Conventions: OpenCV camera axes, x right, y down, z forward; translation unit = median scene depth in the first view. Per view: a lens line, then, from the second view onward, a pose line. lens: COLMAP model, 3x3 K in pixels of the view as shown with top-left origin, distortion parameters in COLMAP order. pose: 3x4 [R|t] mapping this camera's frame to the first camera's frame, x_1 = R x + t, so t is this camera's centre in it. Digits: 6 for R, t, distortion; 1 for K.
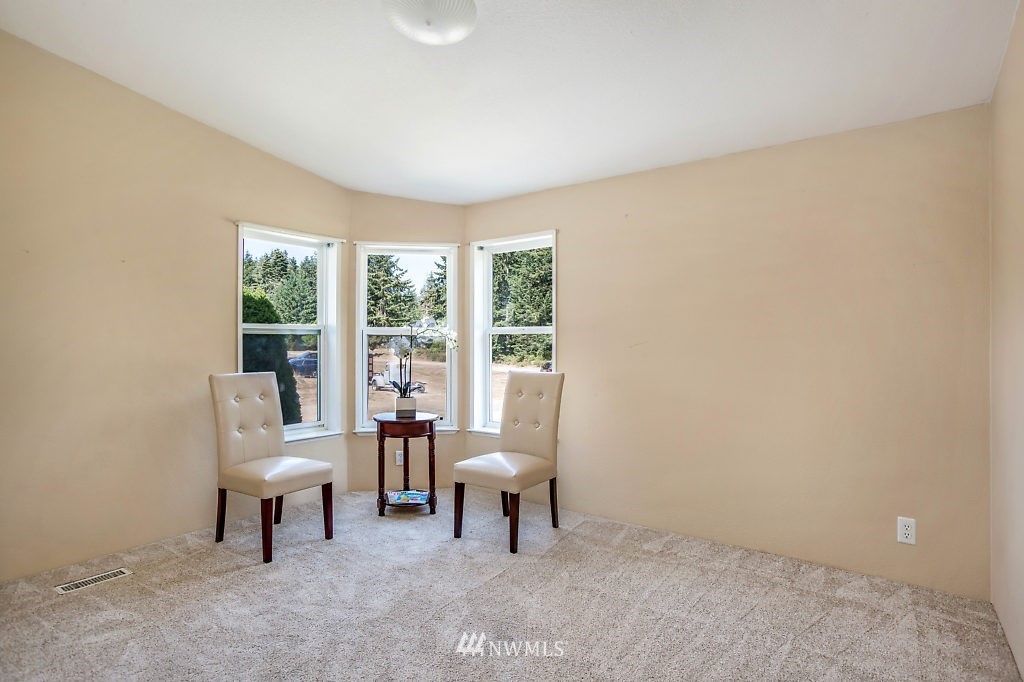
lens RADIAL K [[523.5, 0, 512.0], [0, 523.5, 341.0], [0, 0, 1]] dist [-0.039868, 0.016499]
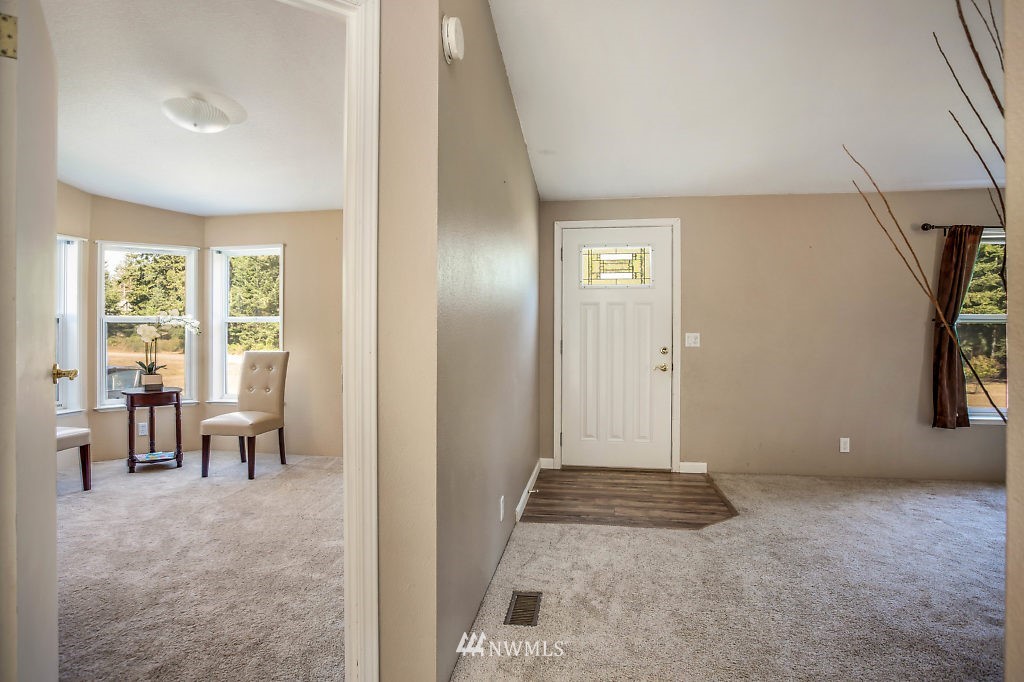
lens RADIAL K [[545.4, 0, 512.7], [0, 545.4, 321.2], [0, 0, 1]] dist [-0.079463, 0.039161]
pose [[0.887785, 0.001996, 0.460254, -0.026360], [0.003716, 0.999927, -0.011505, 0.000737], [-0.460243, 0.011924, 0.887713, -0.477659]]
